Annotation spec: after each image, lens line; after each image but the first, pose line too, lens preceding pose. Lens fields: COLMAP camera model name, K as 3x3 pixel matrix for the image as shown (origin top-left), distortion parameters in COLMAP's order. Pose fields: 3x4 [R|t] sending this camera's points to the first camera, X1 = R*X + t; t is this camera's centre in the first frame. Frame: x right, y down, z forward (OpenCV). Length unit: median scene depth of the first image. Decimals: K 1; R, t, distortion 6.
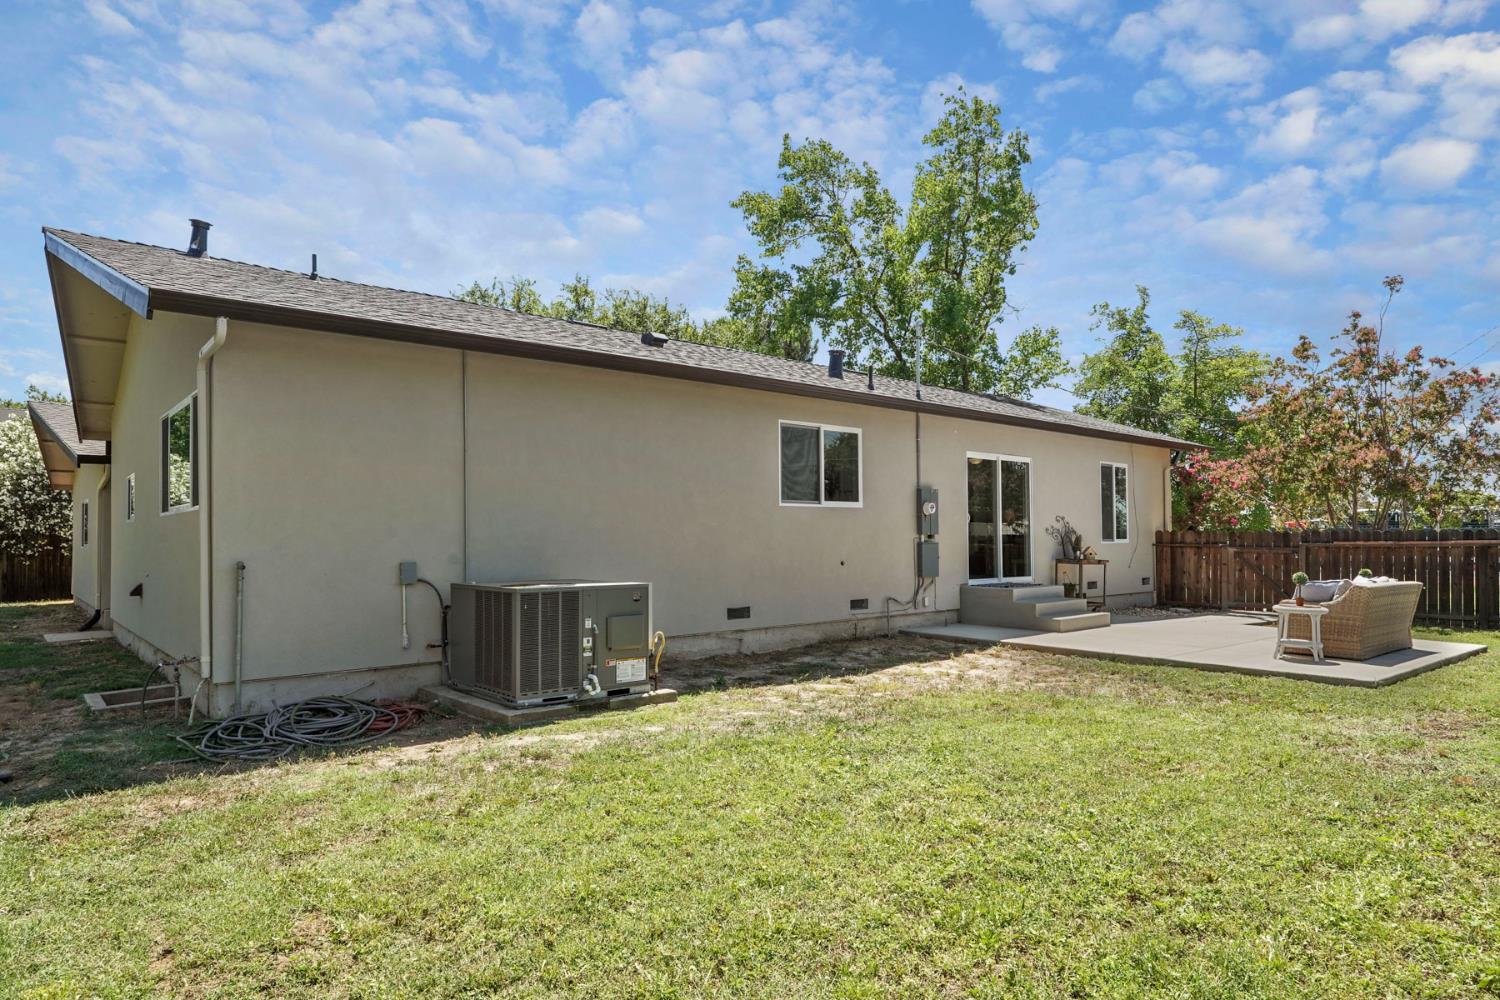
lens RADIAL K [[868.8, 0, 749.1], [0, 868.8, 524.8], [0, 0, 1]] dist [-0.001494, 0.000449]
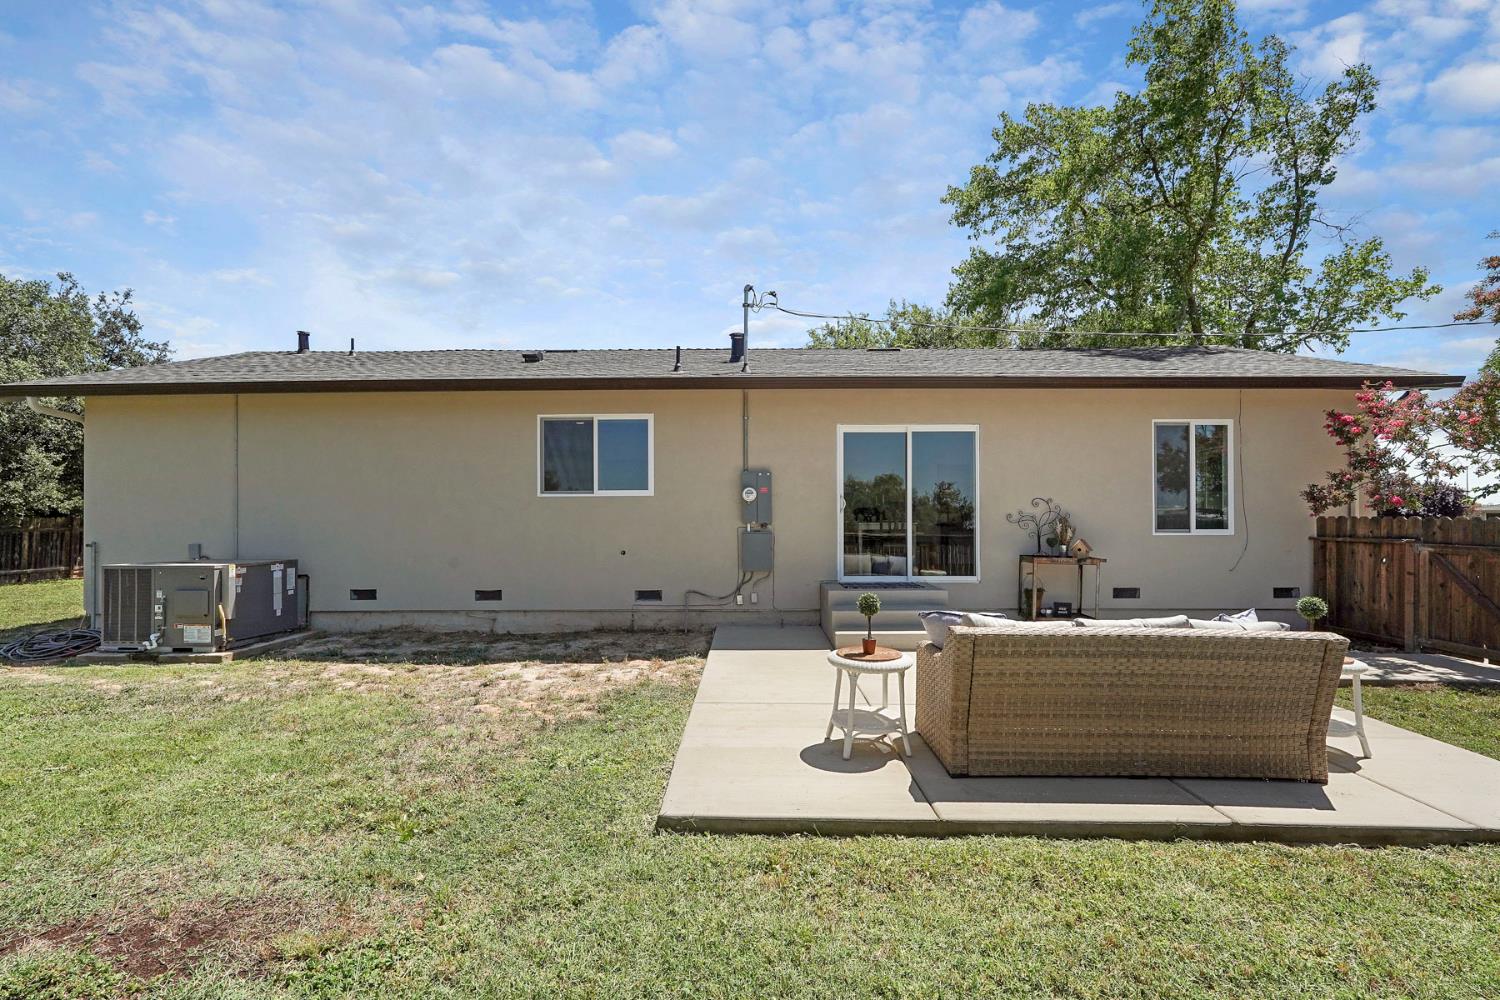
lens RADIAL K [[668.5, 0, 739.3], [0, 668.5, 524.8], [0, 0, 1]] dist [0.001144, 0.000778]
pose [[0.751089, 0.002534, -0.660196, 0.712928], [0.010209, 0.999828, 0.015453, 0.002075], [0.660122, -0.018347, 0.750934, 0.519589]]
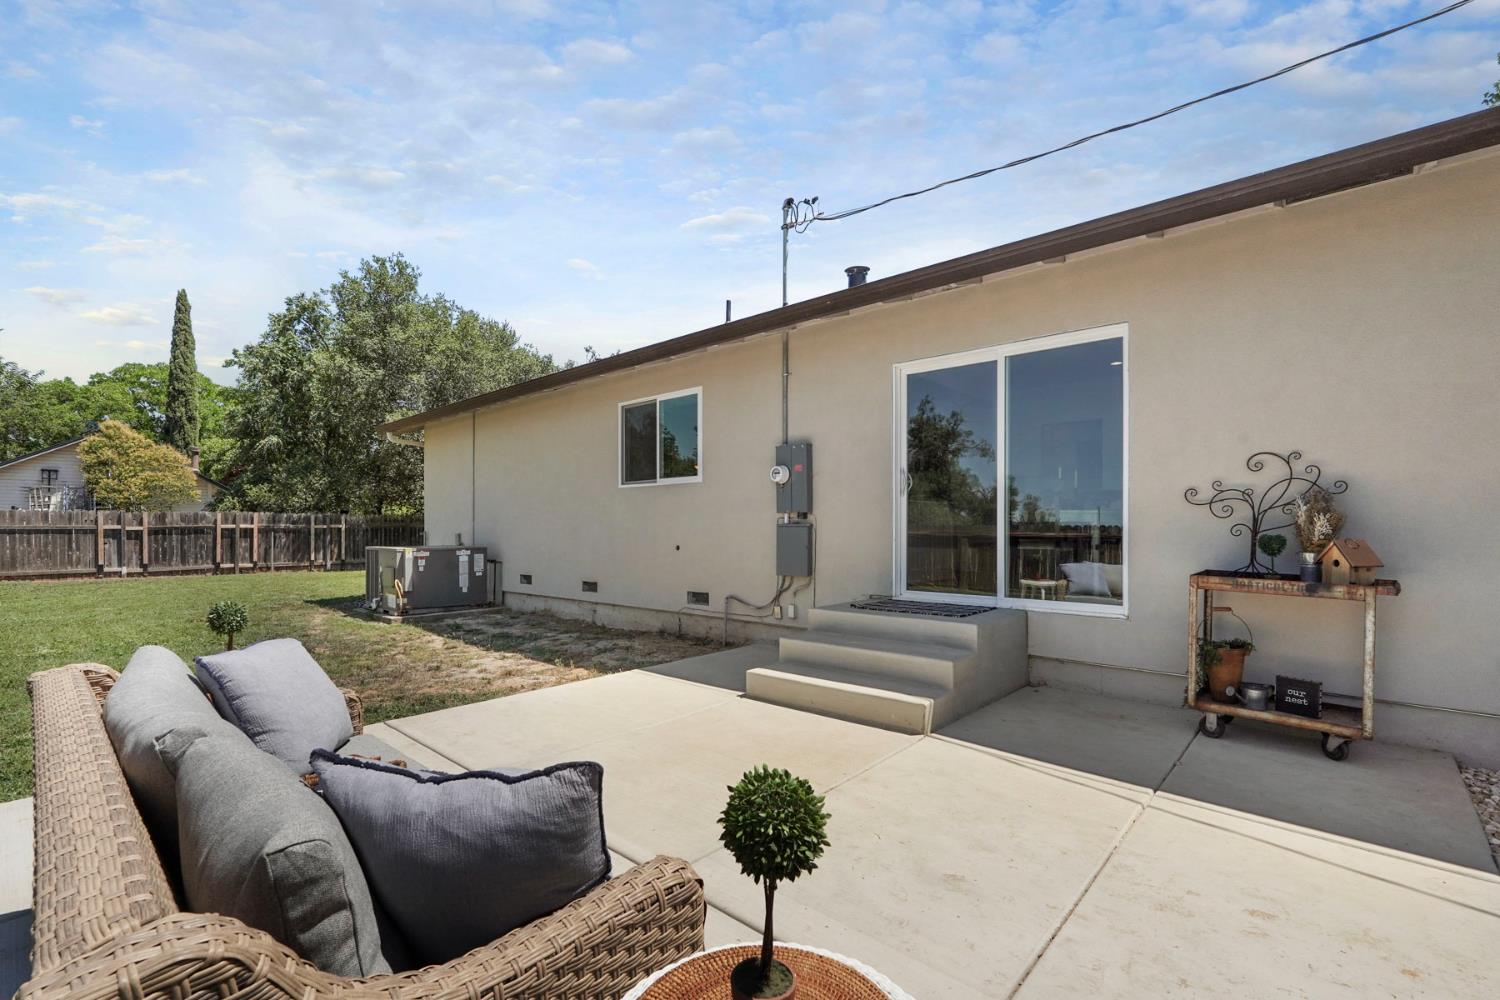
lens RADIAL K [[668.5, 0, 739.3], [0, 668.5, 524.8], [0, 0, 1]] dist [0.001144, 0.000778]
pose [[0.122580, 0.003158, -0.992454, 0.788195], [0.018219, 0.999819, 0.005431, 0.018683], [0.992291, -0.018747, 0.122500, 0.985123]]
